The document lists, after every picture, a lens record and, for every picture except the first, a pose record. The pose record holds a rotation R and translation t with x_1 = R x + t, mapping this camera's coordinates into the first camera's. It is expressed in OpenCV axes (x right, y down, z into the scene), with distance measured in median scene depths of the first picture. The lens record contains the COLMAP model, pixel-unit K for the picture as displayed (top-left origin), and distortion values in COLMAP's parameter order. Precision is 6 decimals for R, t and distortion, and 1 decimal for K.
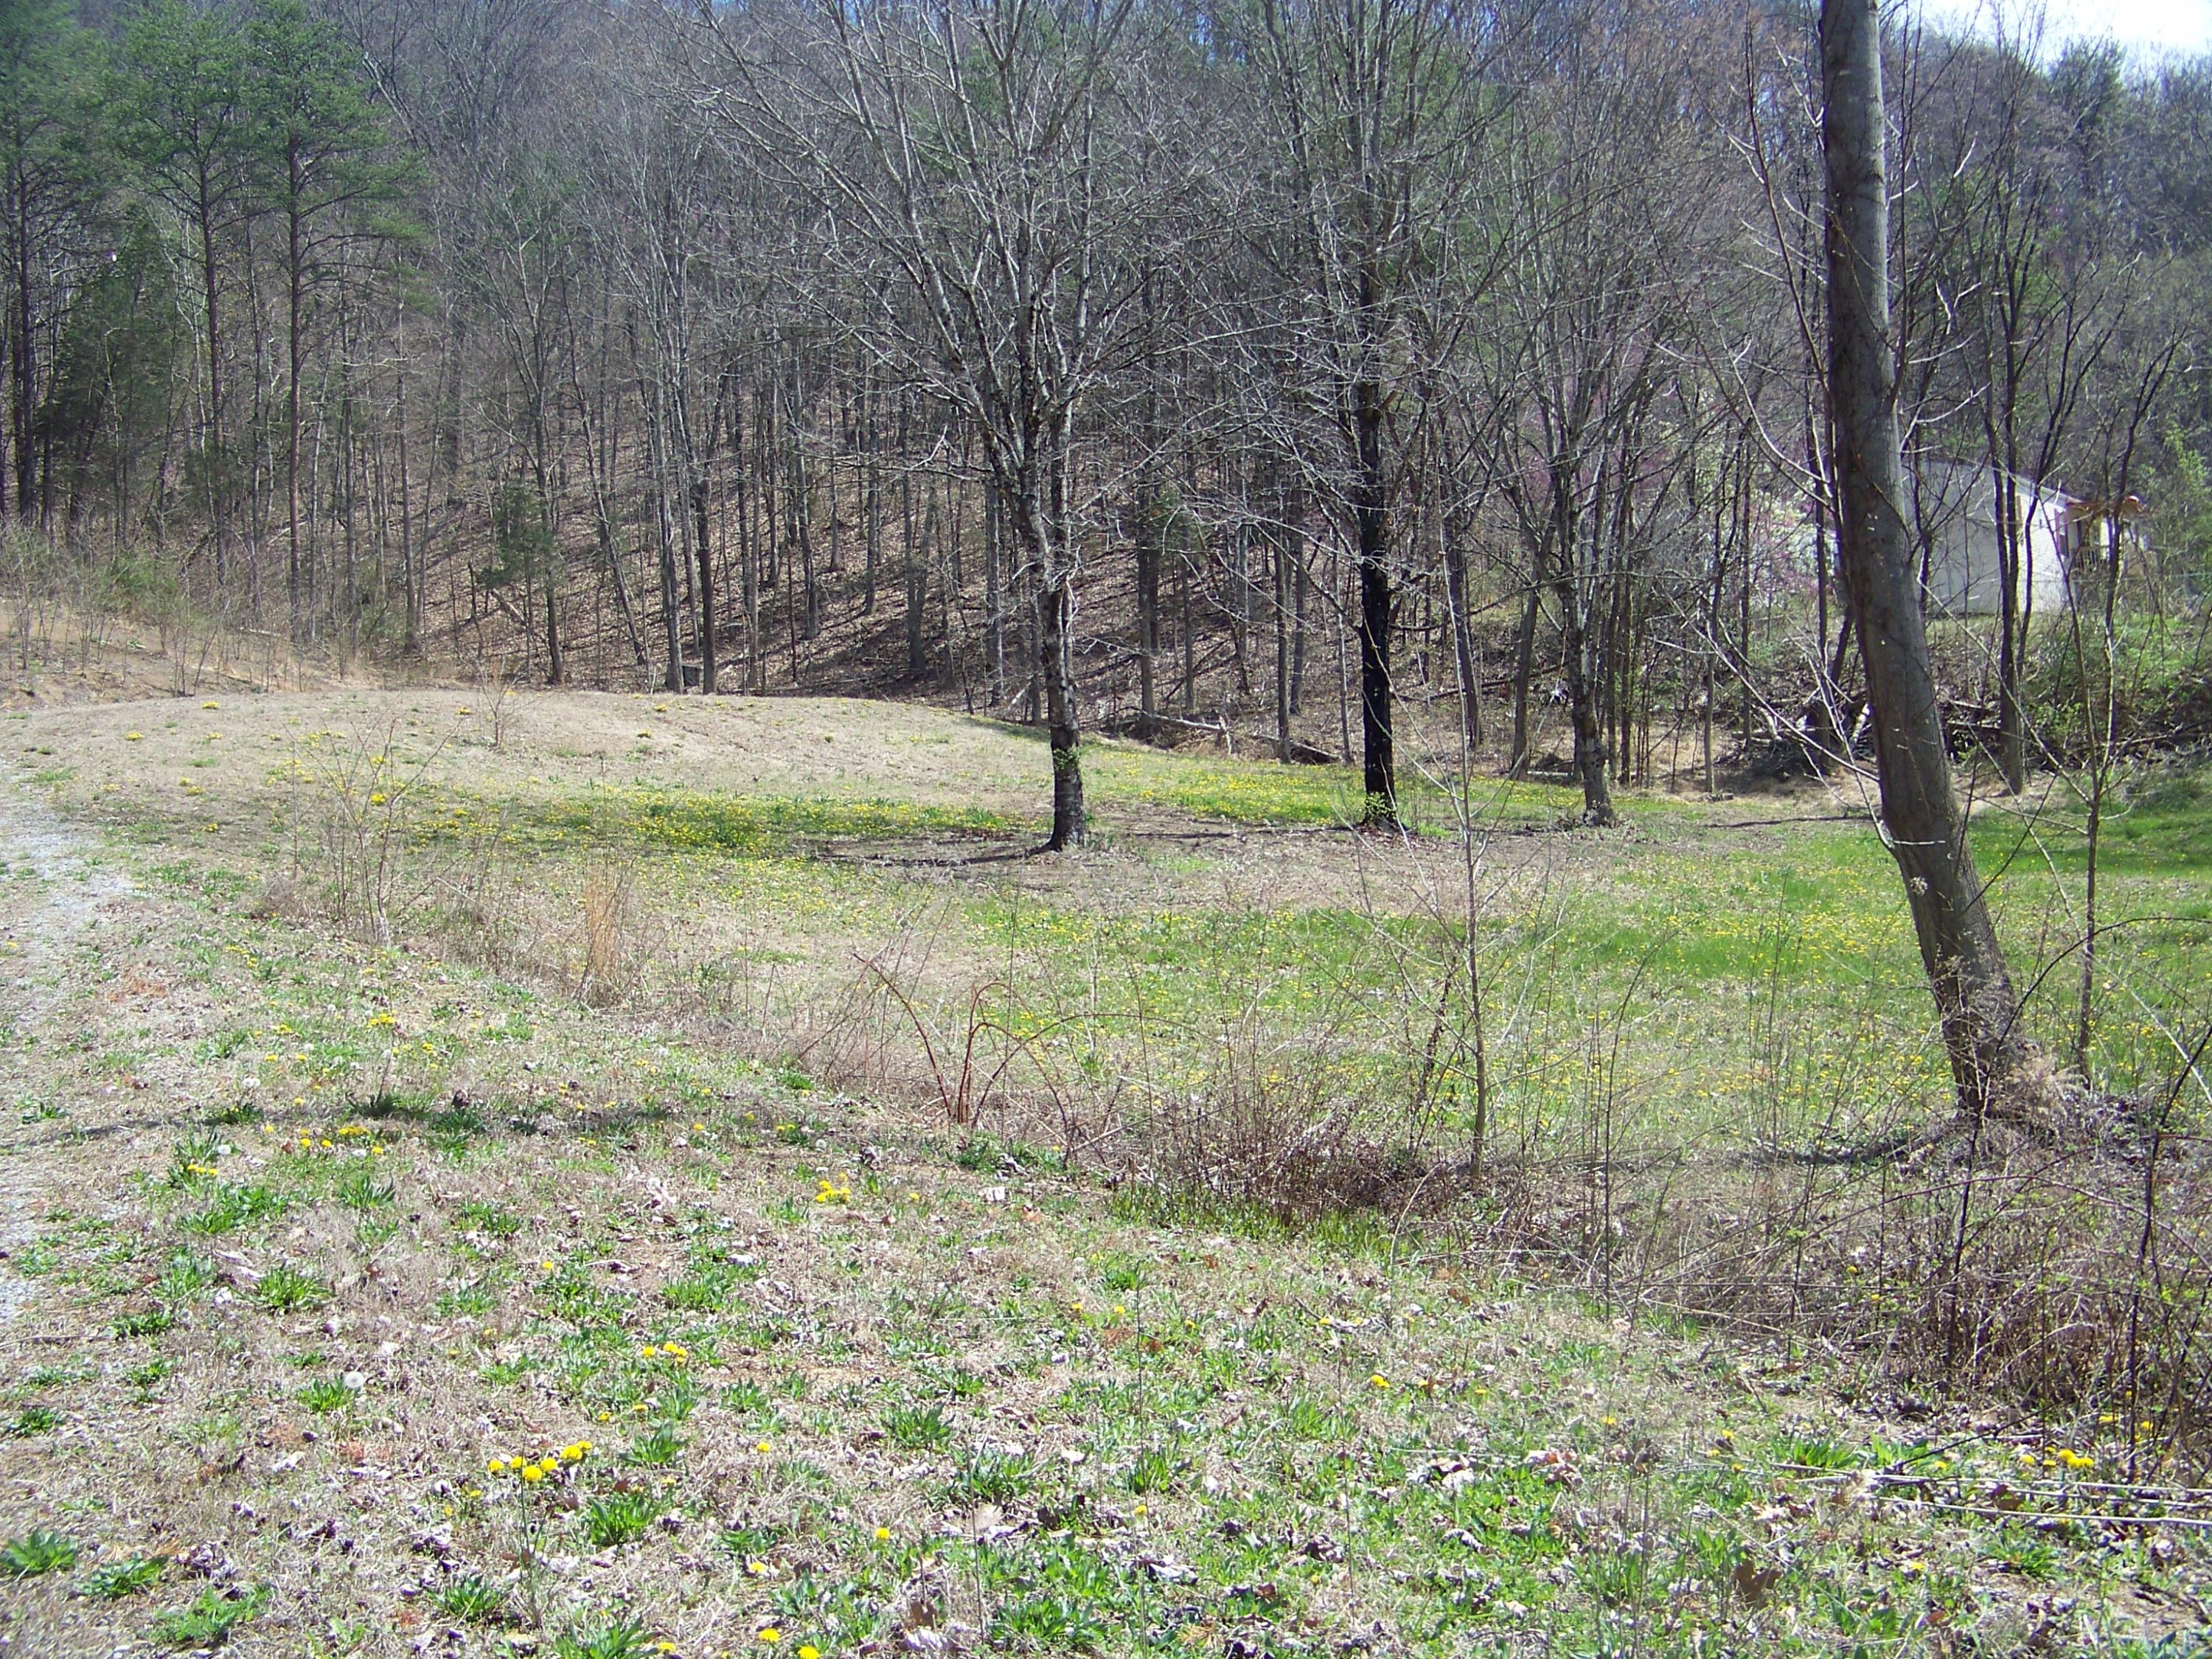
lens RADIAL K [[2767.8, 0, 1126.9], [0, 2767.8, 834.5], [0, 0, 1]] dist [-0.240503, 0.556305]
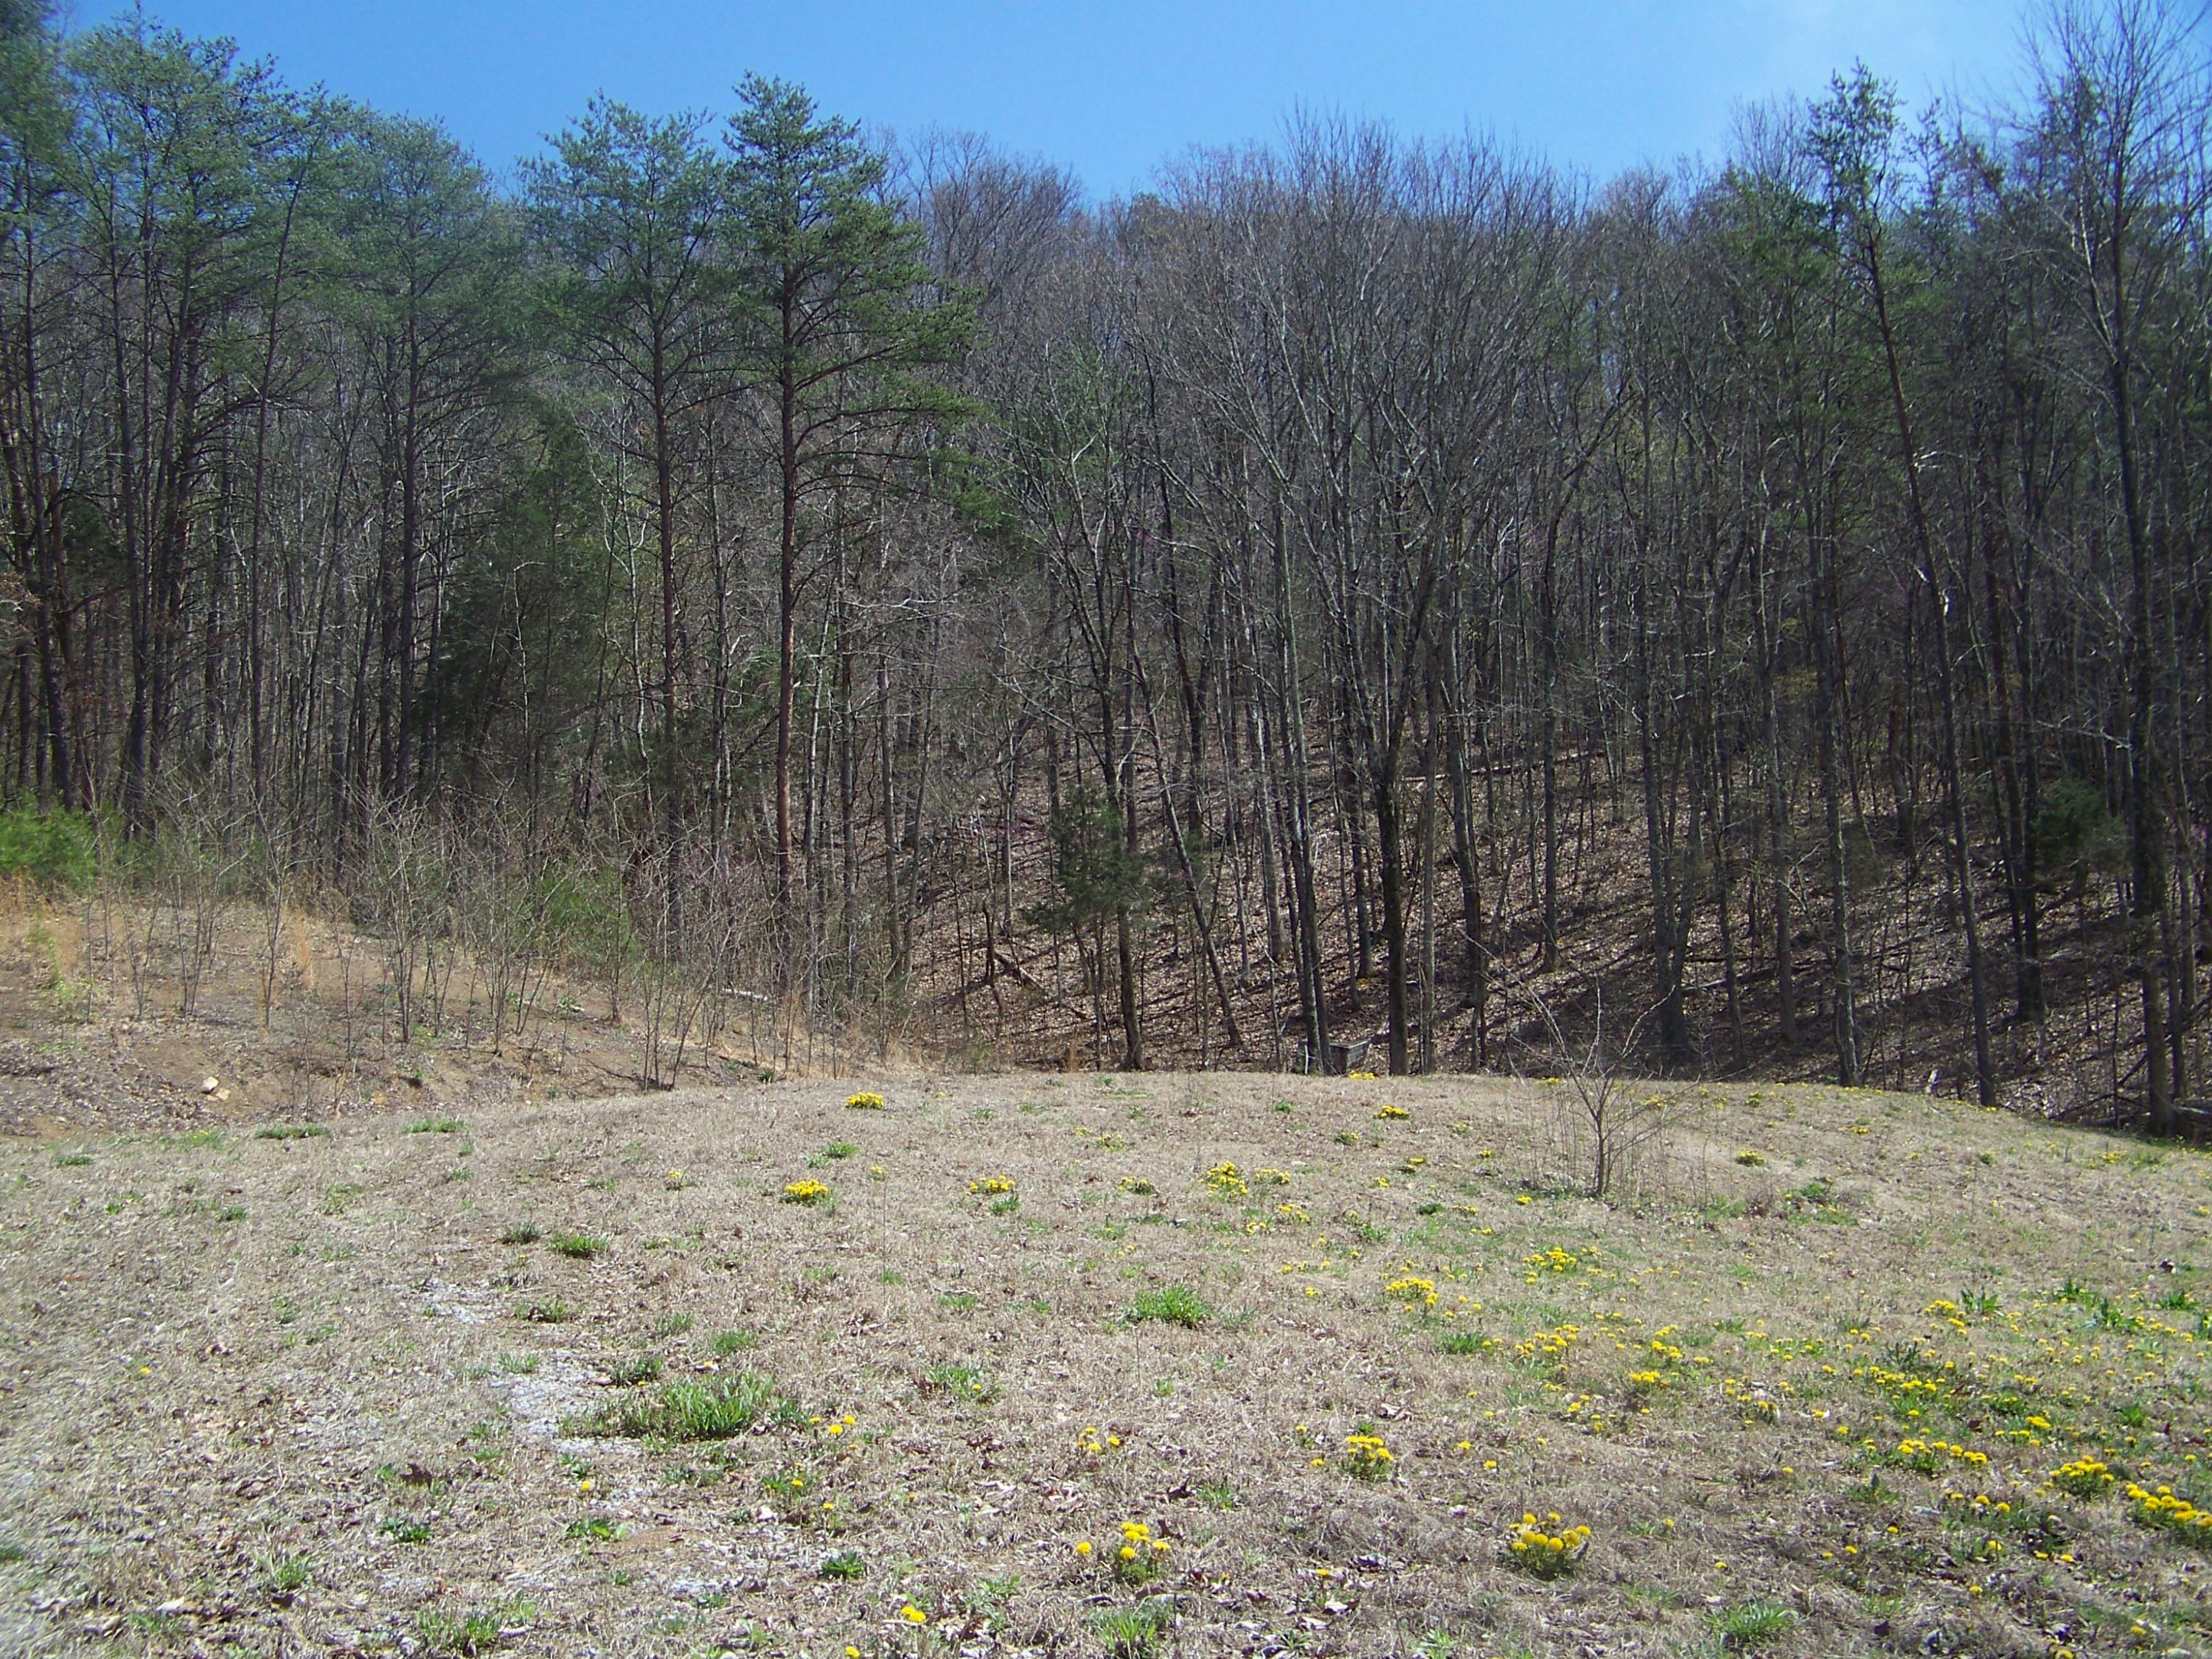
lens RADIAL K [[2789.7, 0, 1106.0], [0, 2789.7, 829.5], [0, 0, 1]] dist [-0.208160, 0.601464]
pose [[0.992632, -0.019609, -0.119572, -0.282180], [0.002193, 0.989564, -0.144078, -0.030566], [0.121149, 0.142754, 0.982316, 0.645010]]
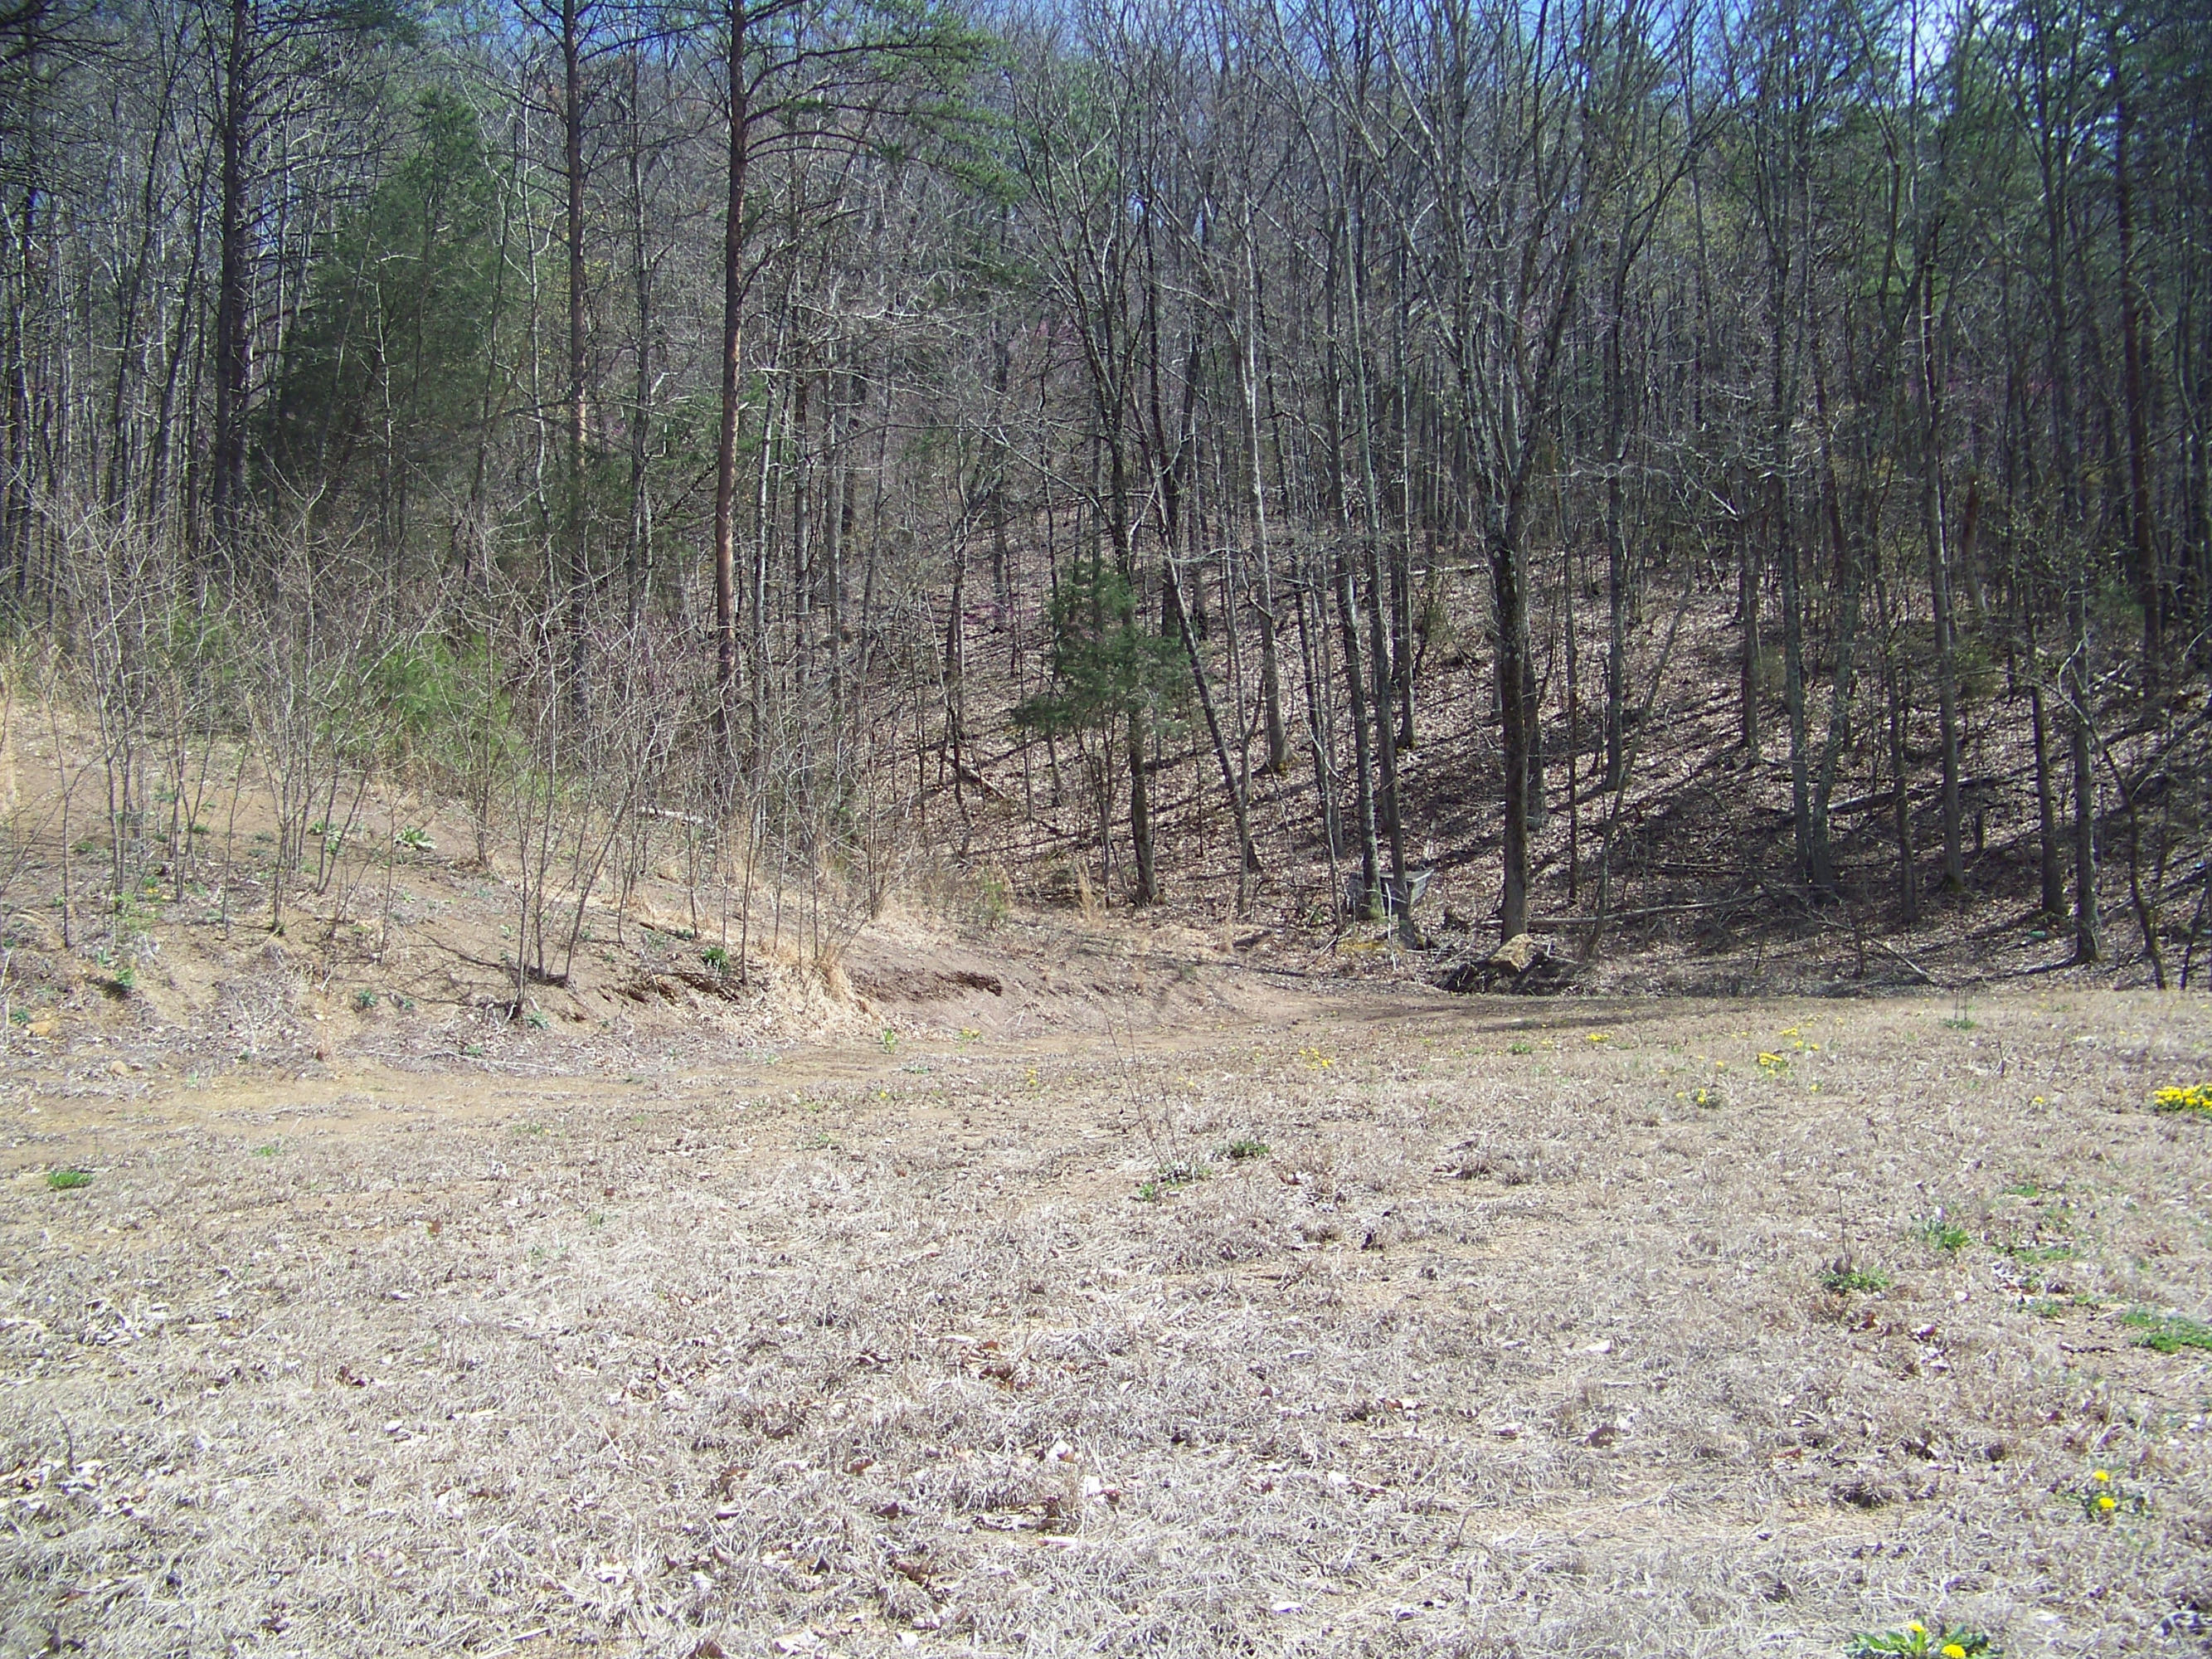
lens RADIAL K [[2342.2, 0, 1139.8], [0, 2342.2, 858.4], [0, 0, 1]] dist [-0.257305, 0.340691]
pose [[0.998971, 0.000053, -0.045353, -0.406968], [-0.002540, 0.998496, -0.054772, -0.082484], [0.045282, 0.054831, 0.997468, 1.111473]]
